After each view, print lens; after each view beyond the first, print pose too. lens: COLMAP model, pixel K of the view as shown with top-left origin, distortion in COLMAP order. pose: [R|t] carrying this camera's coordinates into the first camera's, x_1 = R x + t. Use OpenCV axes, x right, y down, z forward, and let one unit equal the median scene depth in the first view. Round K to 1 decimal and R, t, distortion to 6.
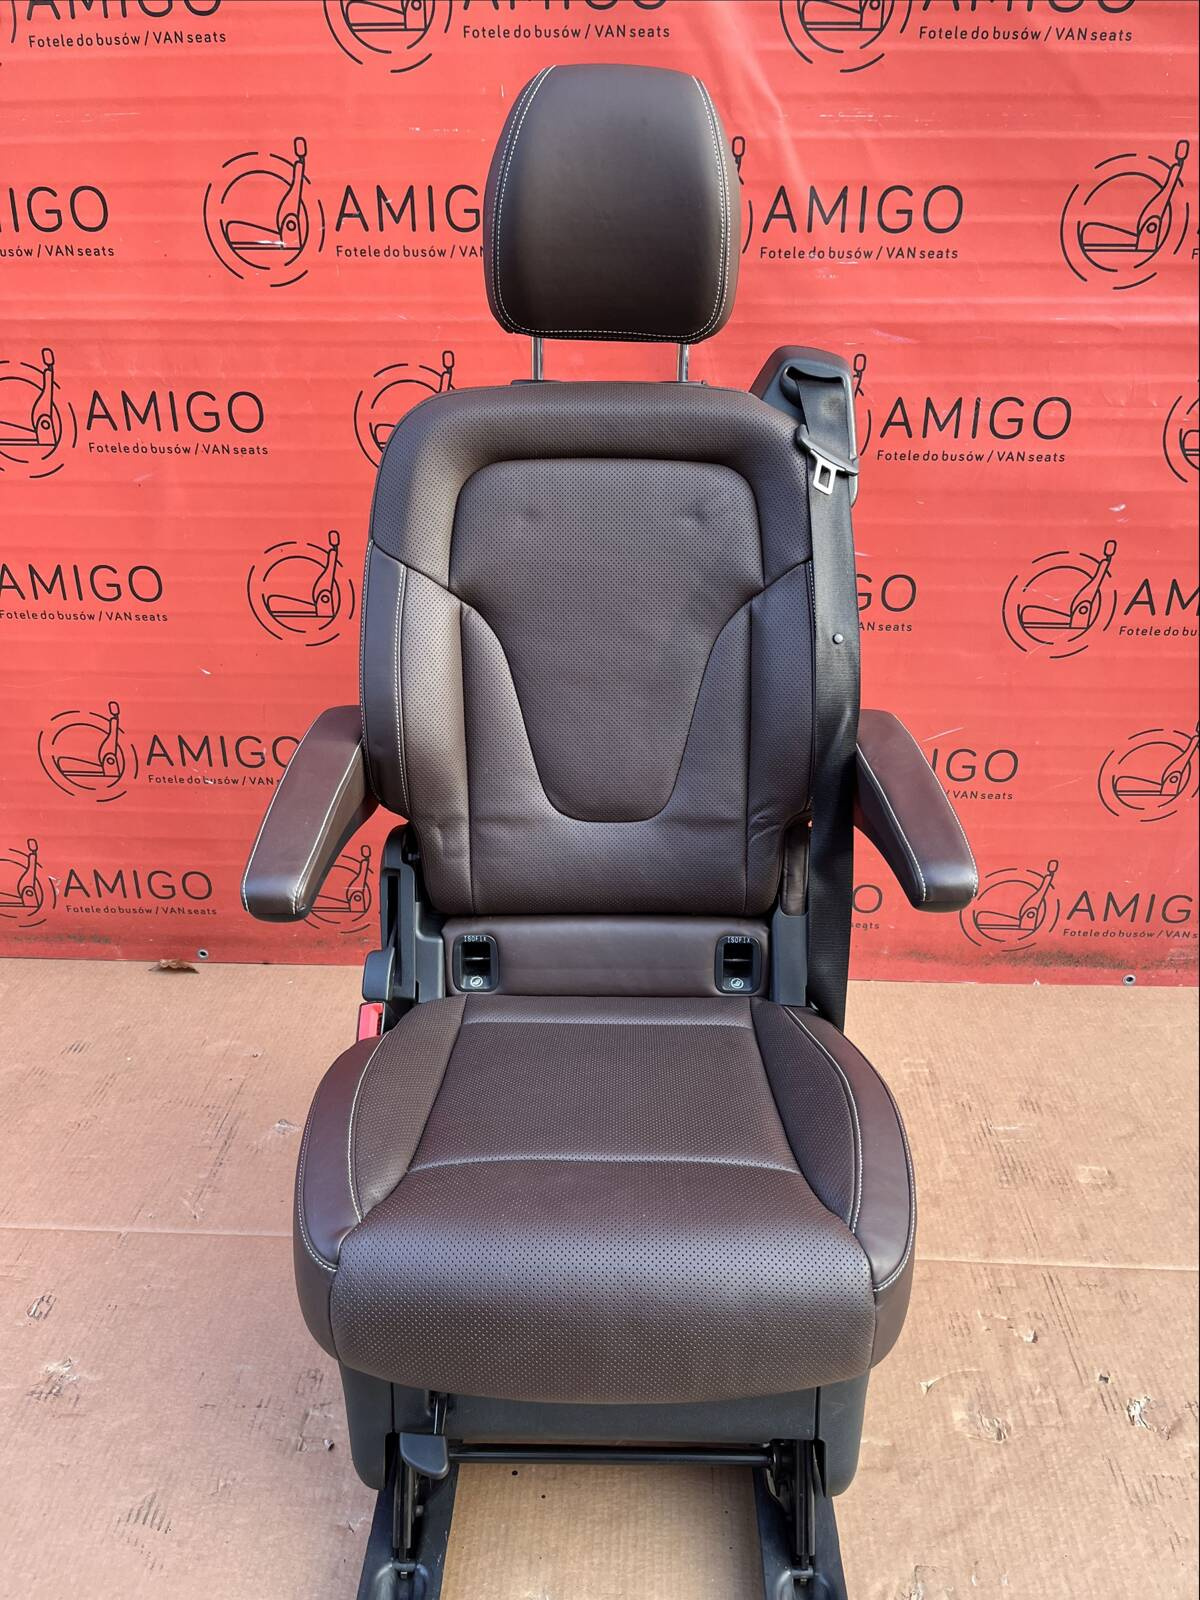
lens RADIAL K [[1216.1, 0, 597.0], [0, 1216.1, 795.2], [0, 0, 1]] dist [0.078175, -0.114903]
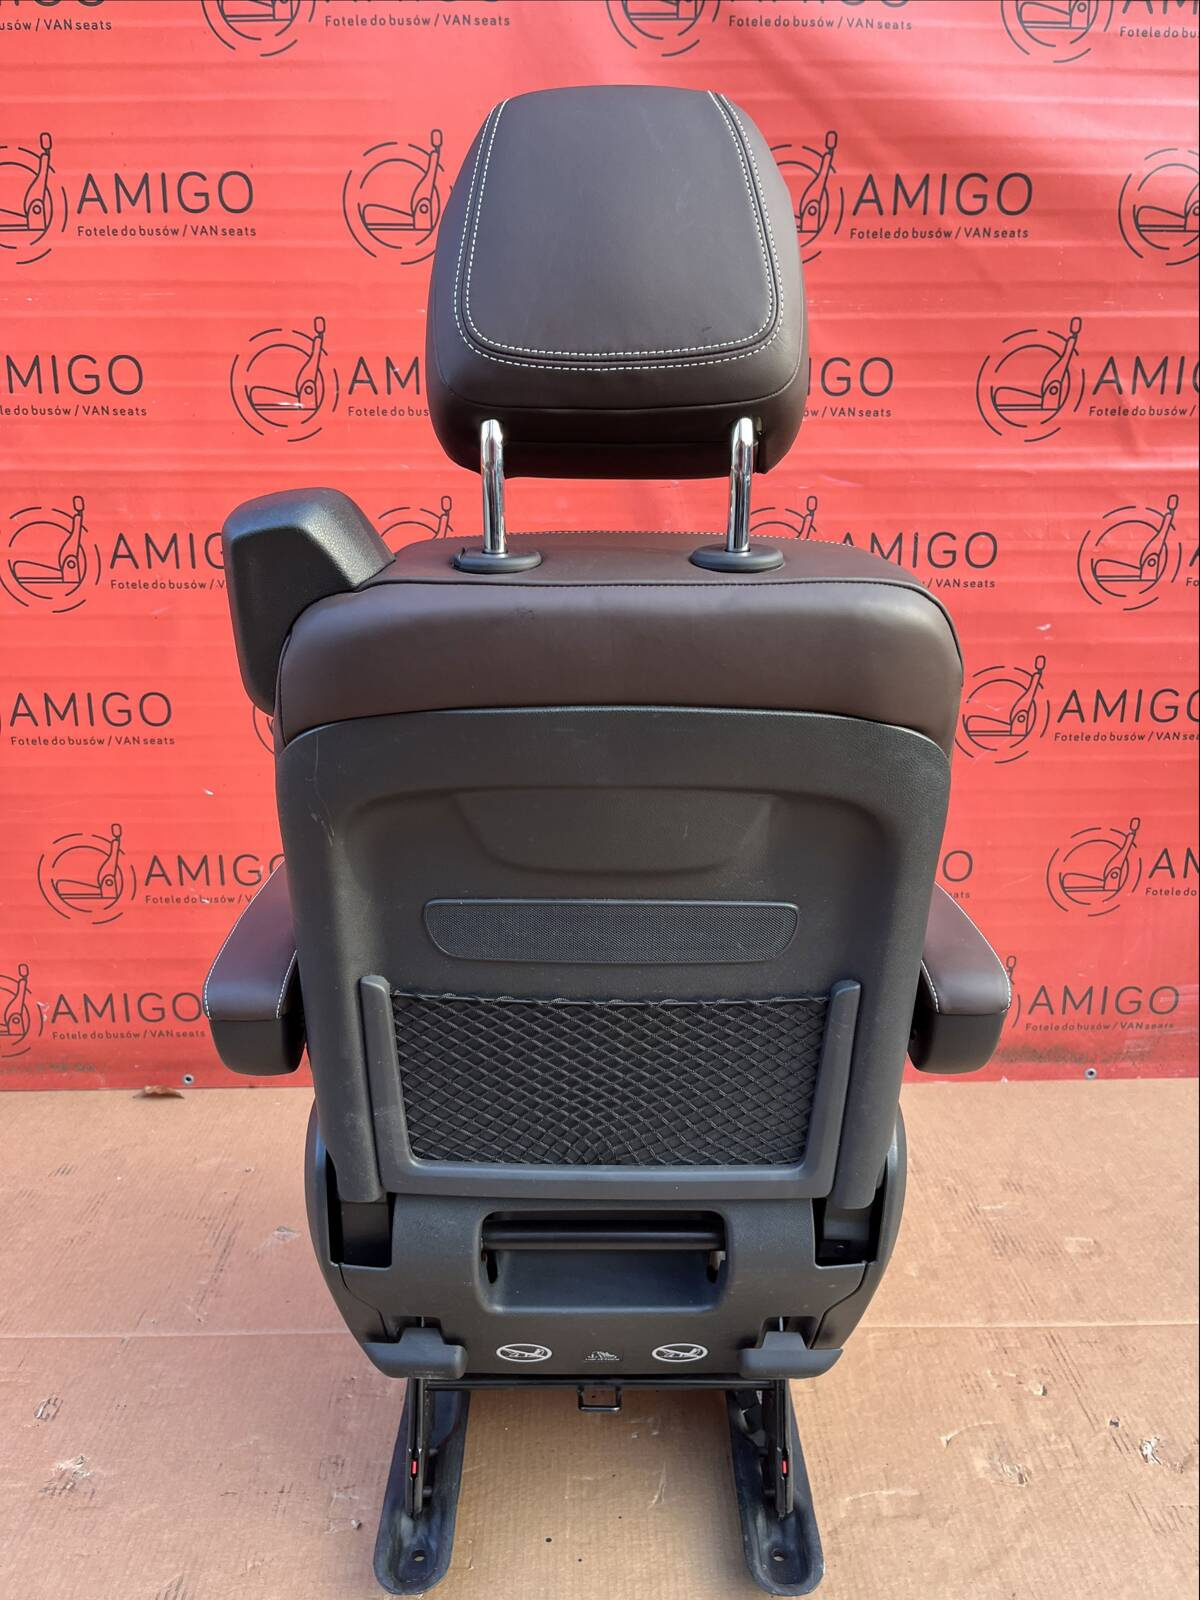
lens RADIAL K [[1216.1, 0, 591.0], [0, 1216.1, 787.0], [0, 0, 1]] dist [0.078175, -0.114903]
pose [[0.998111, -0.016947, 0.059046, -0.066481], [0.026664, 0.985444, -0.167896, 0.098927], [-0.055341, 0.169153, 0.984035, -0.065376]]
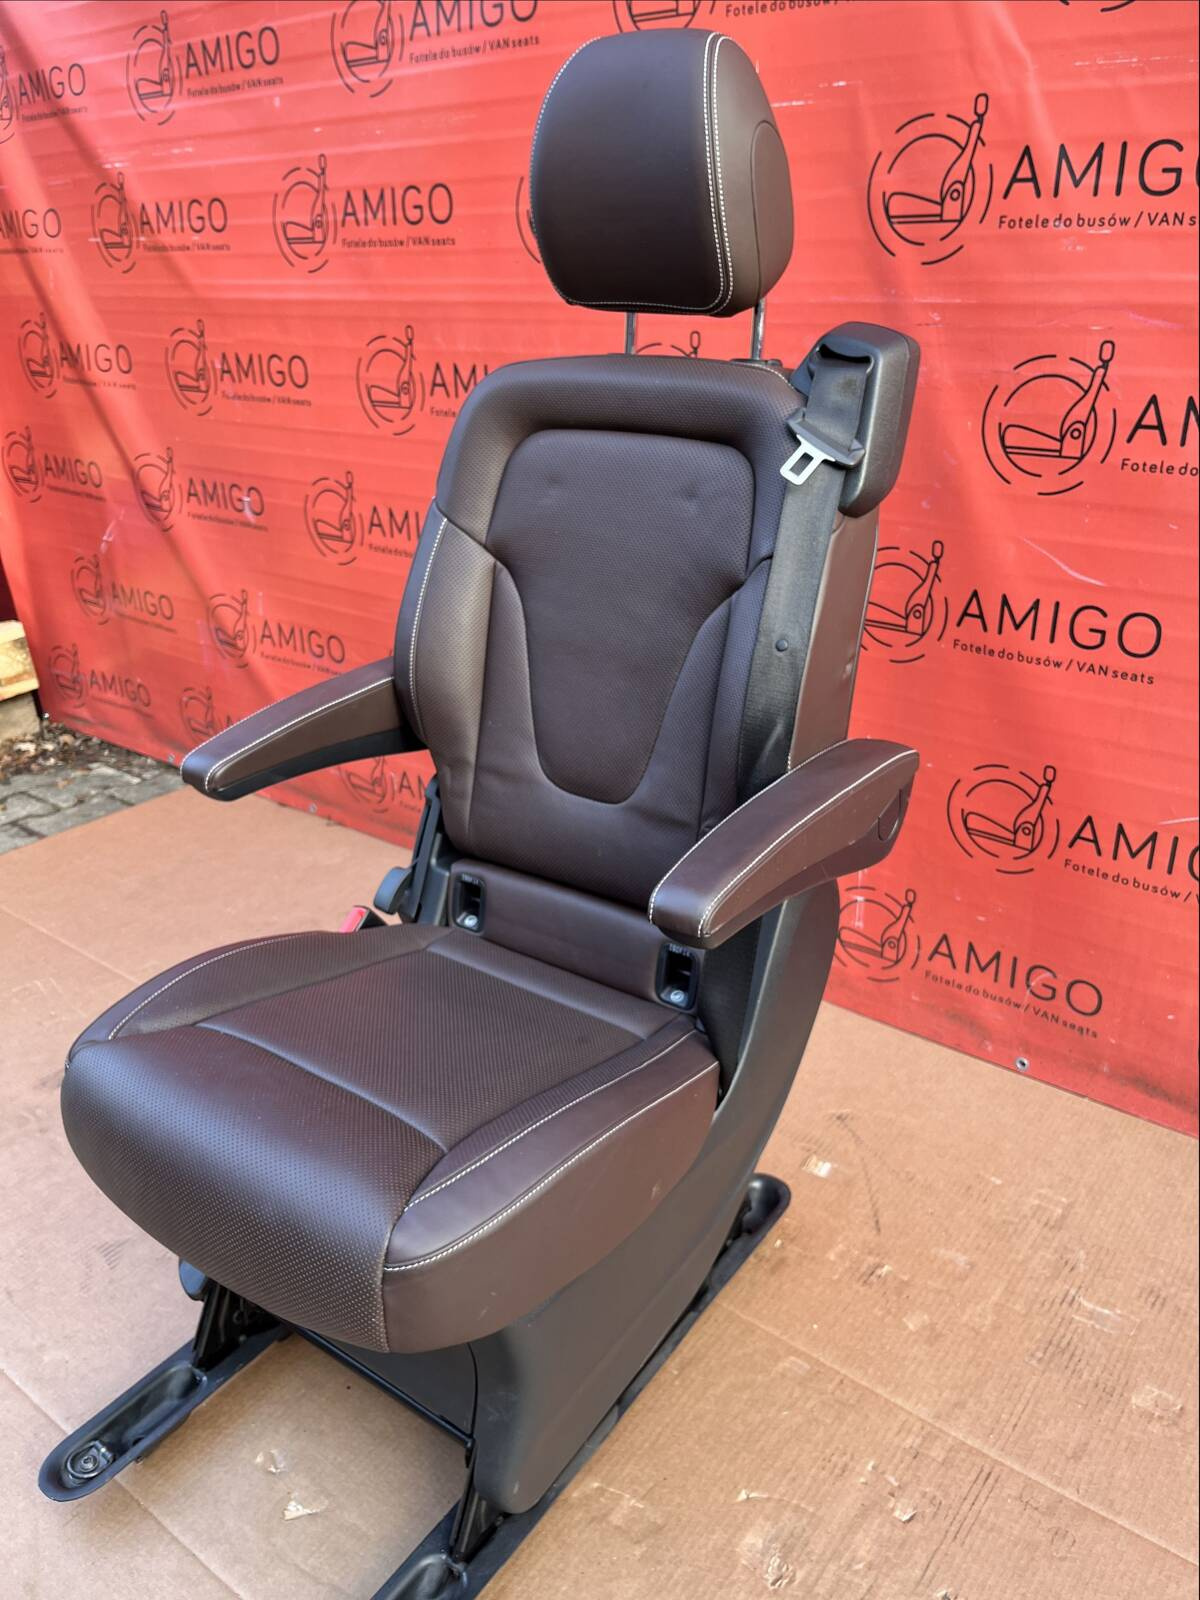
lens RADIAL K [[1216.1, 0, 596.7], [0, 1216.1, 799.8], [0, 0, 1]] dist [0.078175, -0.114903]
pose [[0.820149, 0.218267, -0.528881, 0.473718], [-0.219181, 0.973715, 0.061959, -0.034513], [0.528503, 0.065106, 0.846431, 0.140195]]
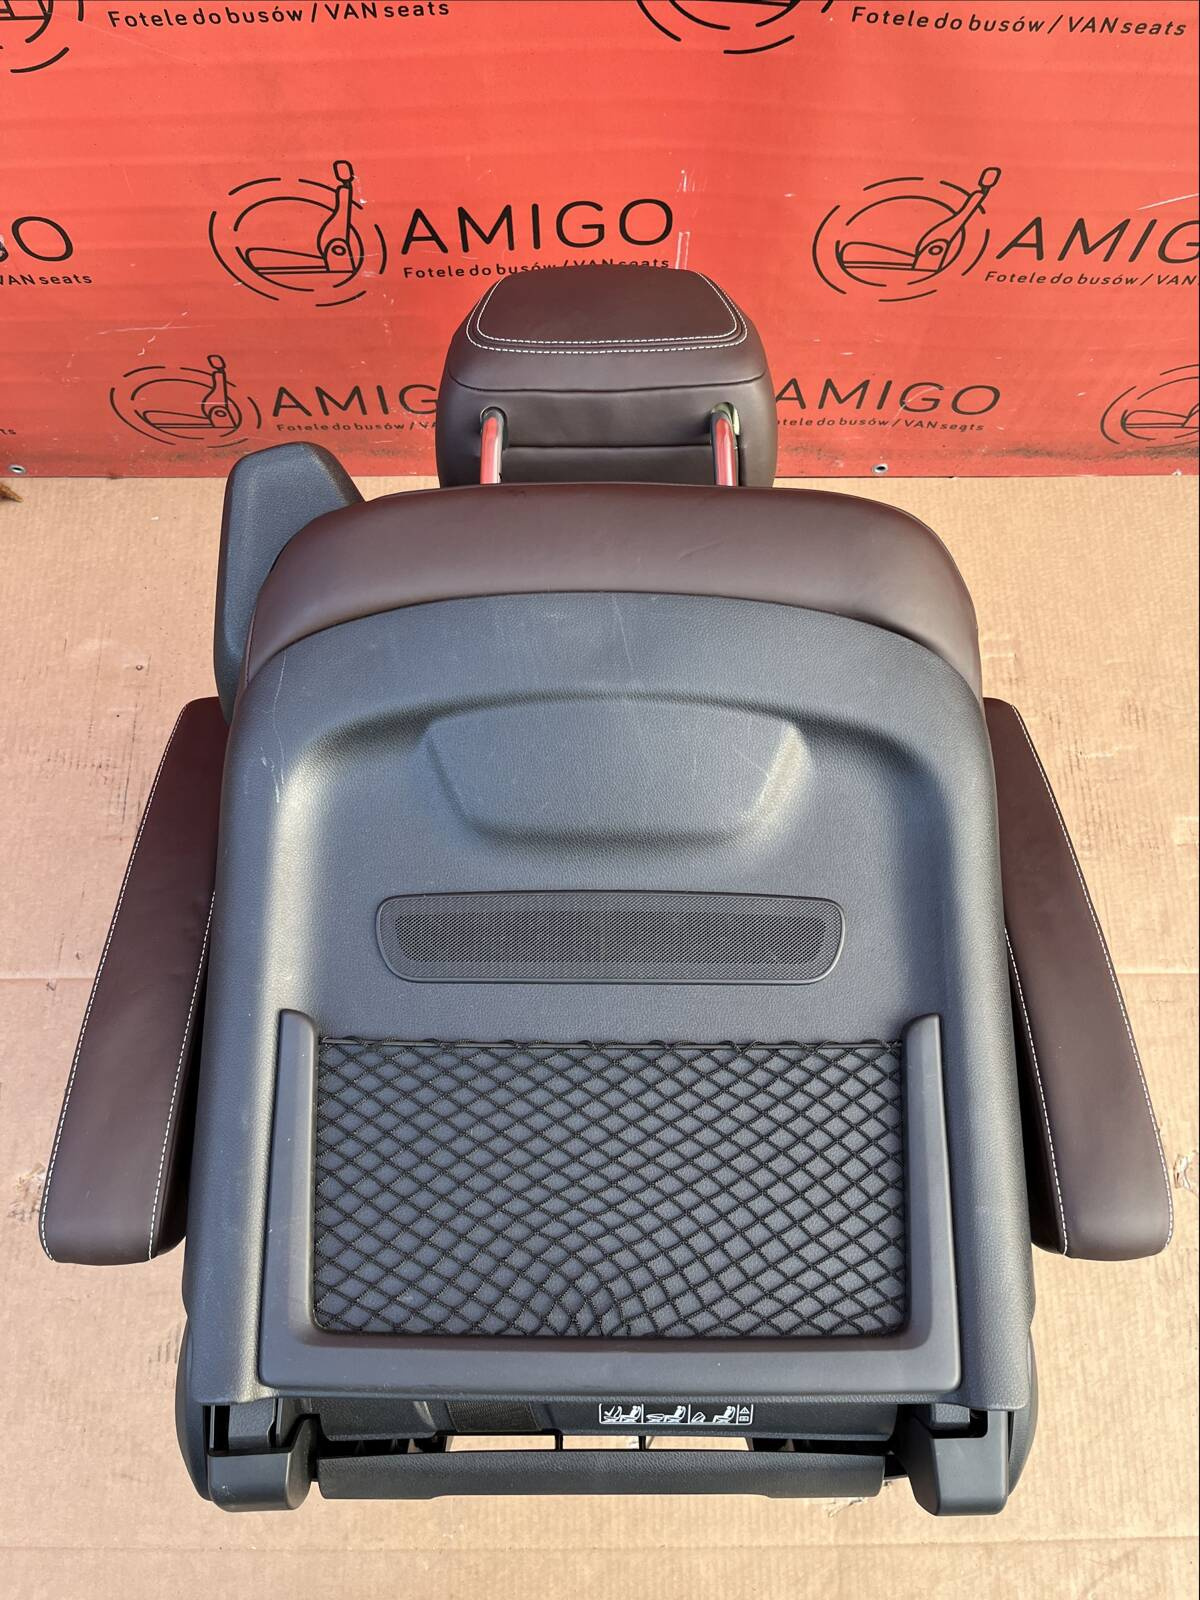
lens RADIAL K [[1216.1, 0, 597.4], [0, 1216.1, 805.3], [0, 0, 1]] dist [0.078175, -0.114903]
pose [[0.998393, -0.050791, 0.025118, -0.023290], [0.016066, 0.678854, 0.734098, -0.349911], [-0.054337, -0.732515, 0.678579, 0.500422]]
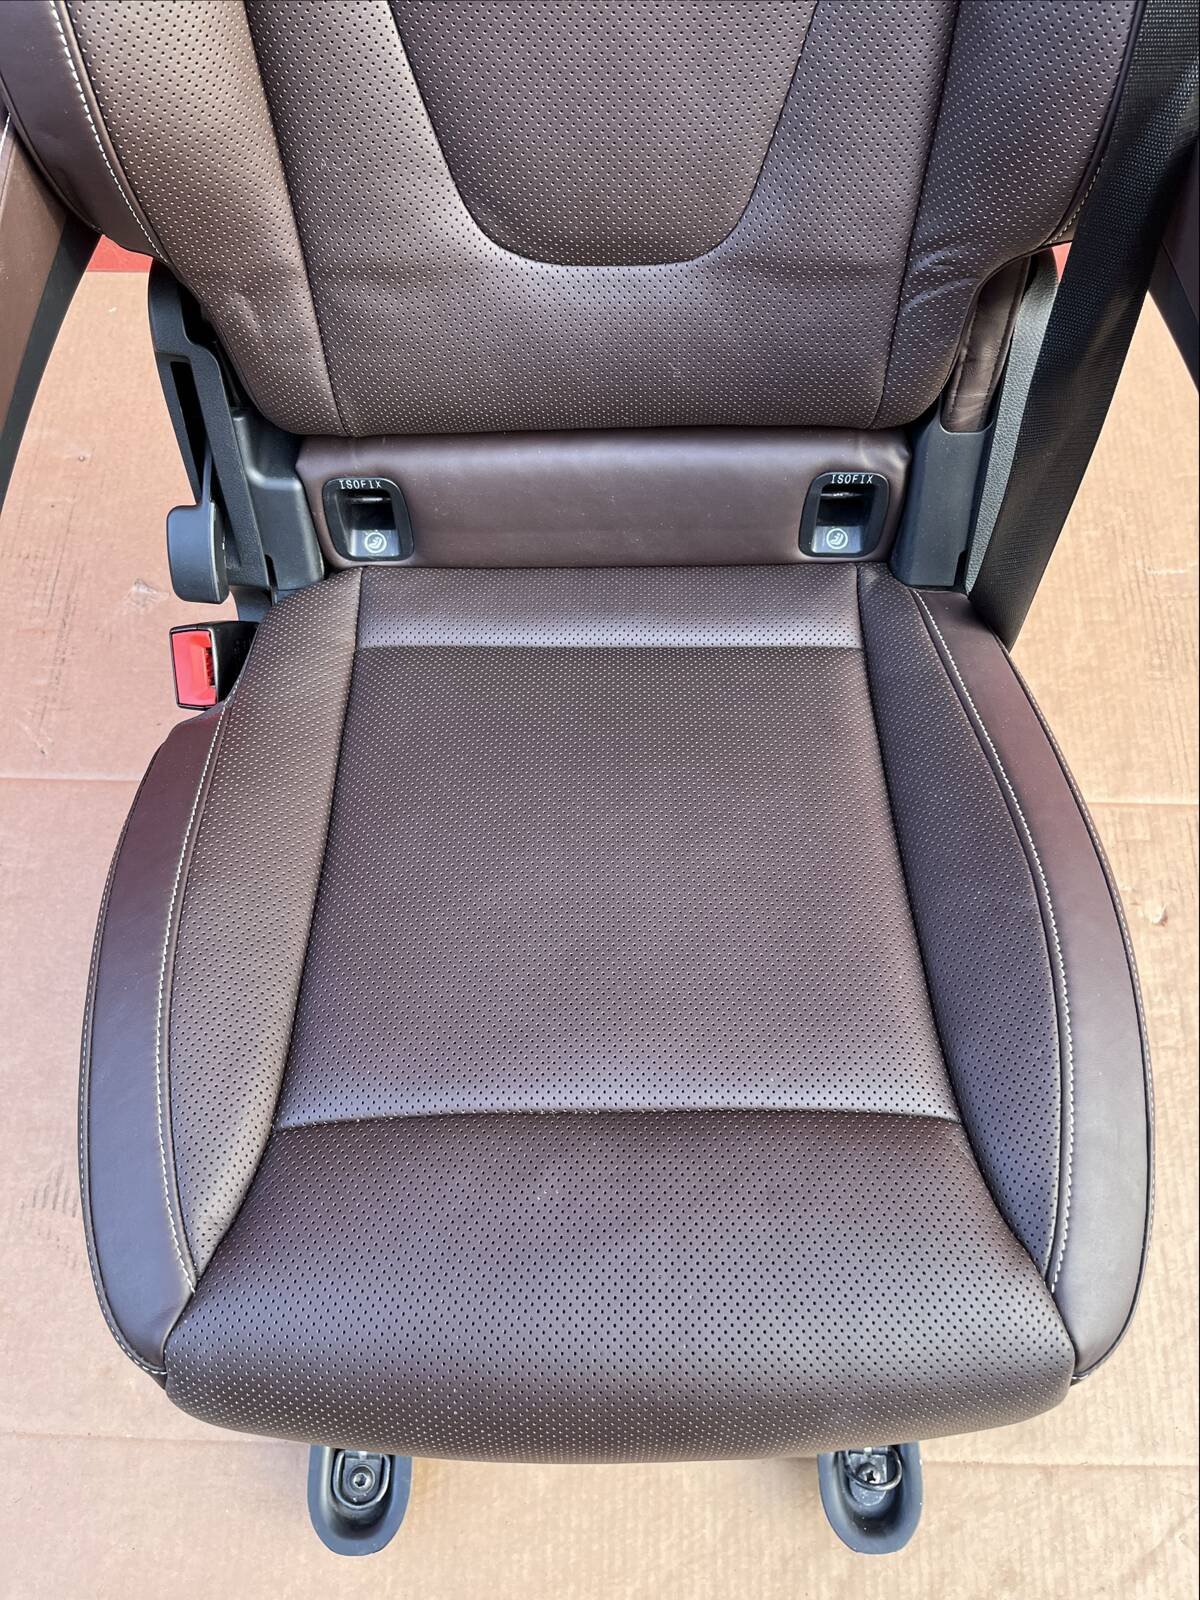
lens RADIAL K [[1216.1, 0, 603.8], [0, 1216.1, 812.9], [0, 0, 1]] dist [0.078175, -0.114903]
pose [[0.999692, -0.023709, 0.007391, -0.000396], [0.012442, 0.735728, 0.677163, -0.123991], [-0.021493, -0.676862, 0.735796, 0.445532]]
